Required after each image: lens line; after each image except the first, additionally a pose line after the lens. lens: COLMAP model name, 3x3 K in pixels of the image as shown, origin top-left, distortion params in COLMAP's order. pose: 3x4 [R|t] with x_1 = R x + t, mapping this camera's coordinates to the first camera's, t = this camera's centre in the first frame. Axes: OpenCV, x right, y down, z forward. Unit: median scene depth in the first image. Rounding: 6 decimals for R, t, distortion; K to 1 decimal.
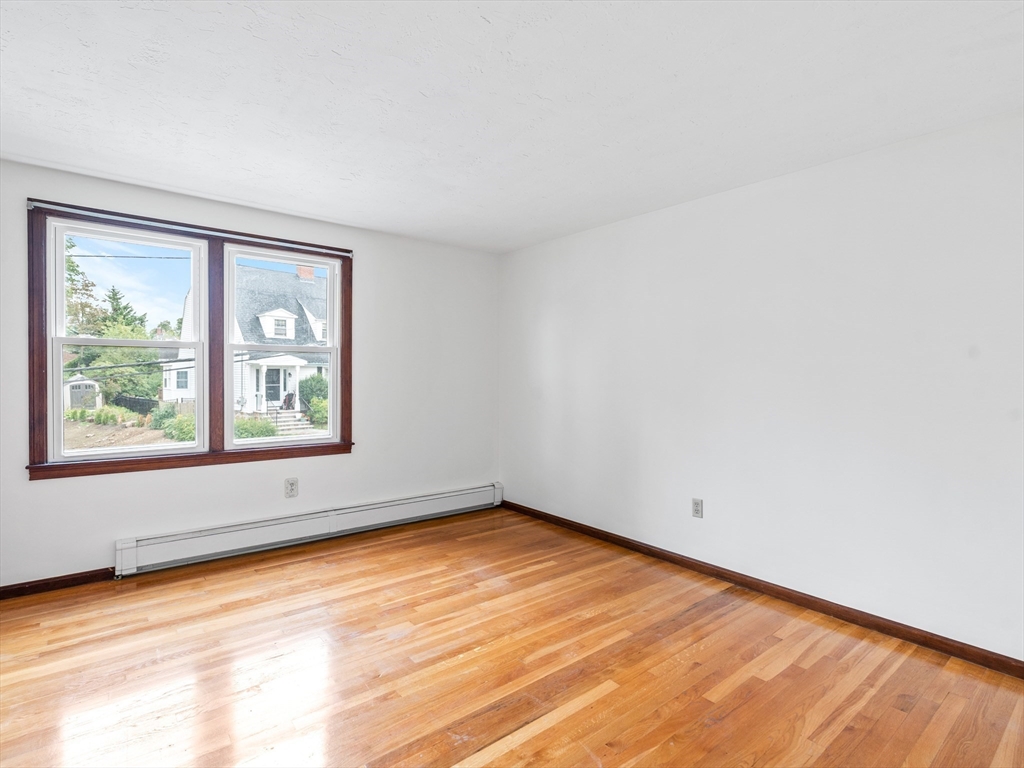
lens RADIAL K [[518.8, 0, 511.8], [0, 518.8, 379.9], [0, 0, 1]] dist [-0.007365, 0.001982]
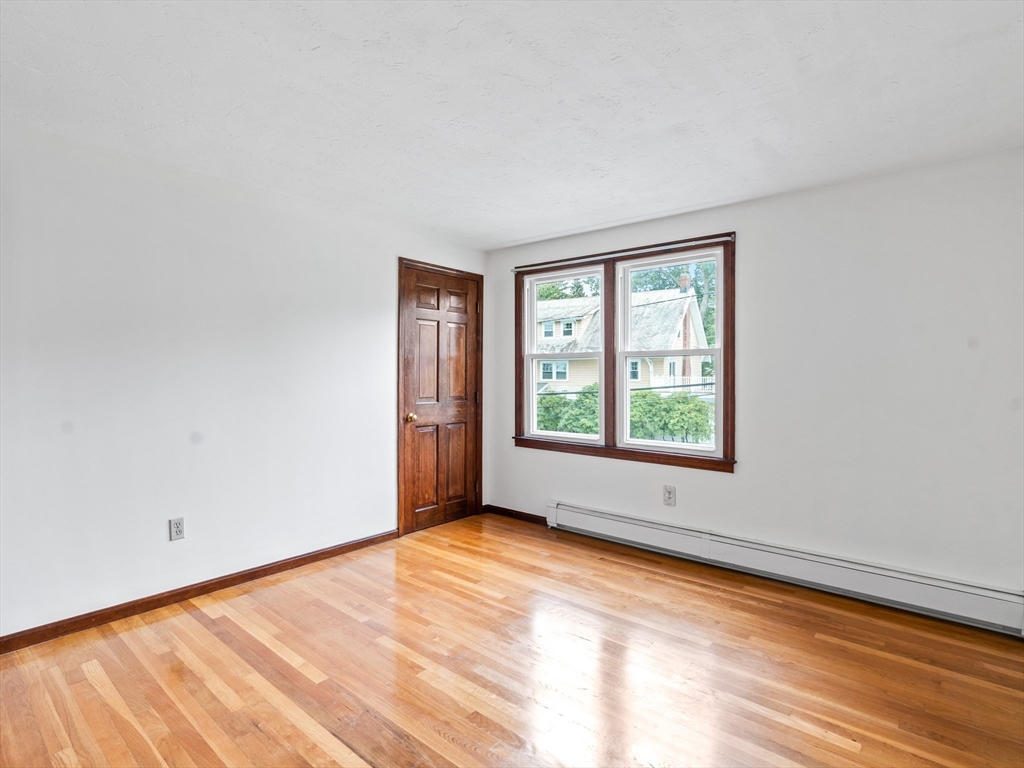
lens RADIAL K [[518.8, 0, 511.8], [0, 518.8, 379.9], [0, 0, 1]] dist [-0.007365, 0.001982]
pose [[0.195260, 0.001238, -0.980751, 0.476121], [-0.013792, 0.999904, -0.001484, -0.003876], [0.980655, 0.013816, 0.195258, 0.522212]]
